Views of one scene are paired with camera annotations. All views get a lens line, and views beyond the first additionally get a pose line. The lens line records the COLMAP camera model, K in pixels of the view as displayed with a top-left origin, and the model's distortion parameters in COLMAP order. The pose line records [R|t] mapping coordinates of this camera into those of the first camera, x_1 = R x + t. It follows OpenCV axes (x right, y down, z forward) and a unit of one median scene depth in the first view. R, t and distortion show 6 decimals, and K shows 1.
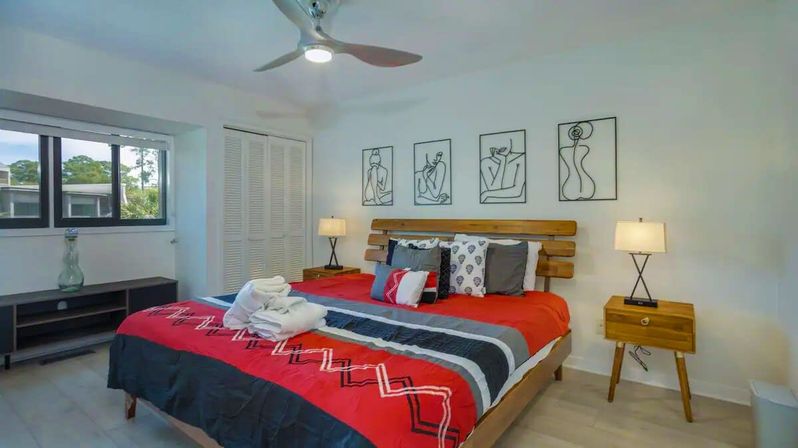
lens RADIAL K [[389.2, 0, 400.1], [0, 389.2, 220.5], [0, 0, 1]] dist [0.005346, 0.005623]
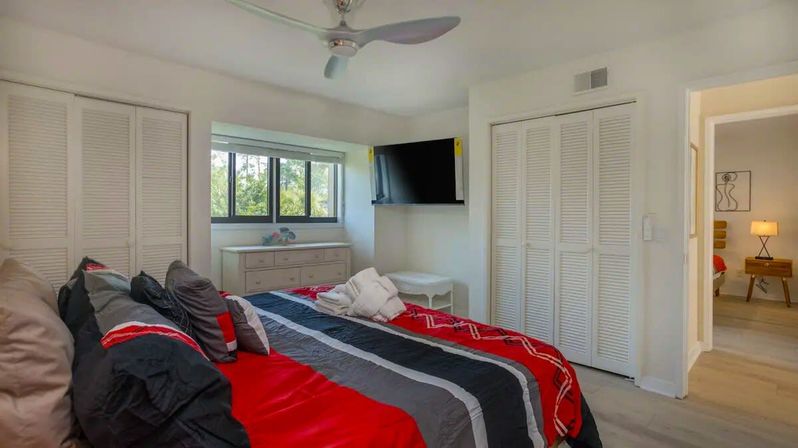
lens RADIAL K [[389.2, 0, 395.2], [0, 389.2, 221.0], [0, 0, 1]] dist [0.005346, 0.005623]
pose [[0.984046, 0.005729, -0.177822, -0.922092], [-0.004551, 0.999965, 0.007036, -0.006038], [0.177856, -0.006115, 0.984037, -1.375284]]
